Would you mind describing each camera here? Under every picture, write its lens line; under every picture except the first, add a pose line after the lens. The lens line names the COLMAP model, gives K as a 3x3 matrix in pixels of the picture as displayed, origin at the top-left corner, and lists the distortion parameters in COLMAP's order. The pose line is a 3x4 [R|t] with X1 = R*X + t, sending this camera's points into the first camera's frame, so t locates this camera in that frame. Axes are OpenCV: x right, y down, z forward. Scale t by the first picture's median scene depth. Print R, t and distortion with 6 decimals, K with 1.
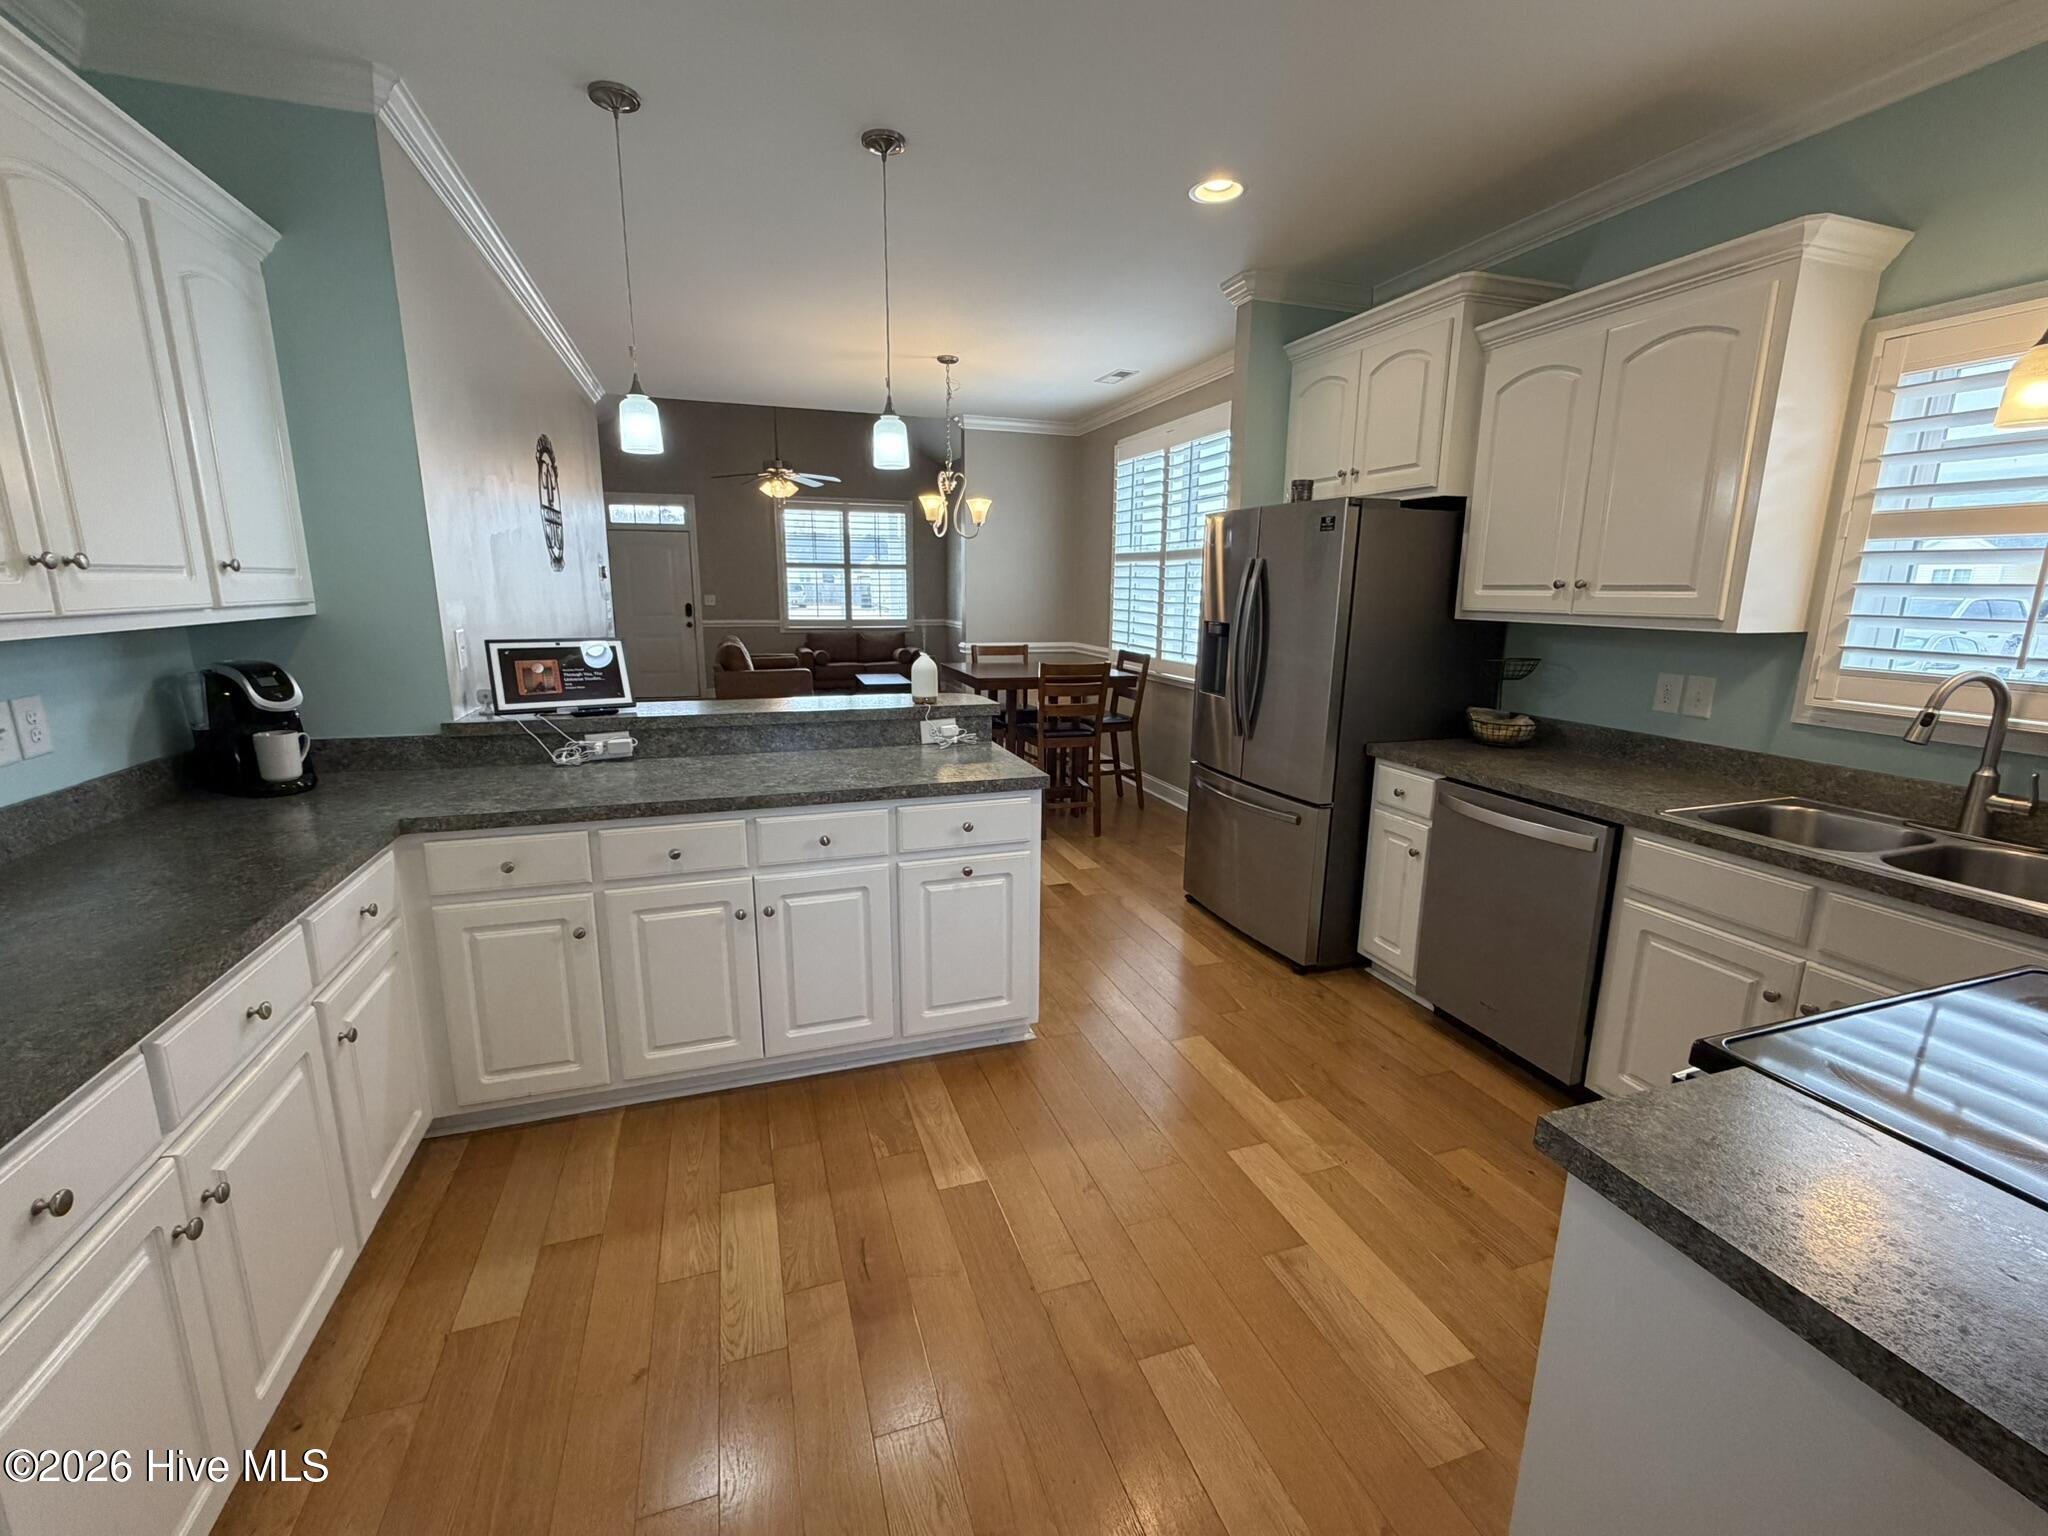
lens RADIAL K [[846.4, 0, 1036.3], [0, 846.4, 767.0], [0, 0, 1]] dist [0.001195, 0.000642]
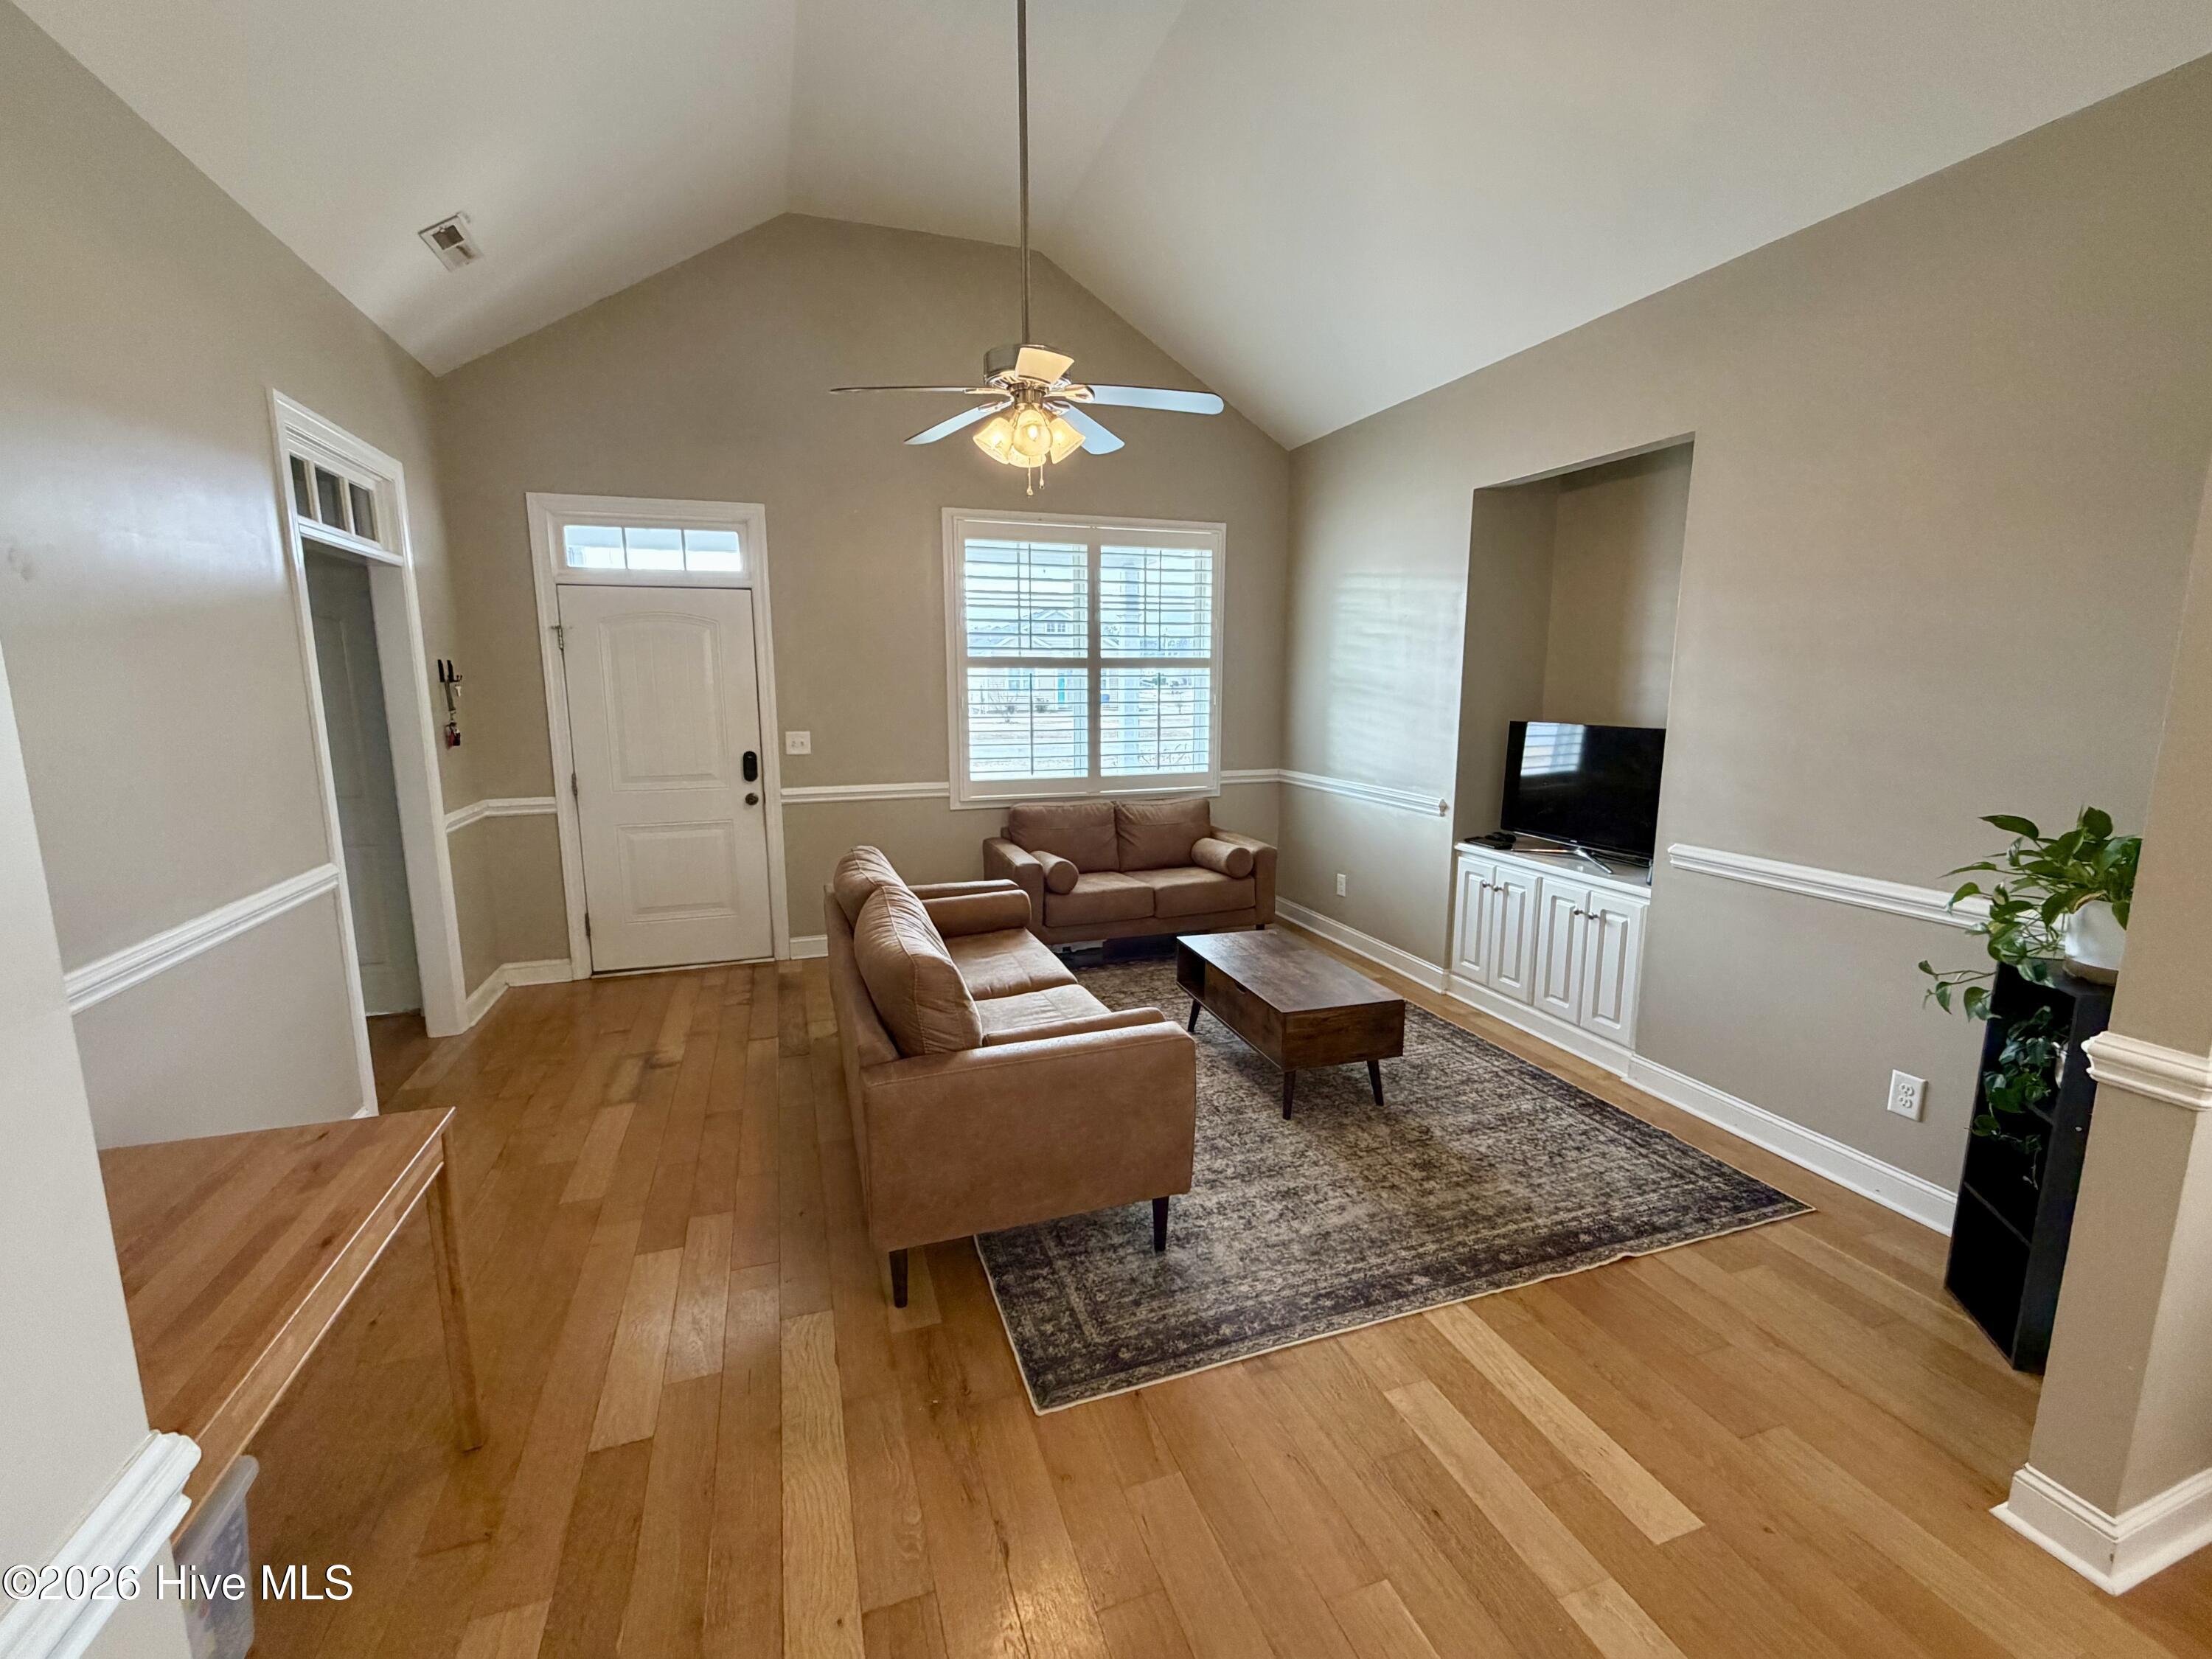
lens RADIAL K [[914.2, 0, 1119.3], [0, 914.2, 828.5], [0, 0, 1]] dist [0.001195, 0.000642]
pose [[0.999902, -0.013957, 0.001099, -0.214097], [0.013994, 0.998776, -0.047431, -0.125067], [-0.000436, 0.047442, 0.998874, 0.513395]]
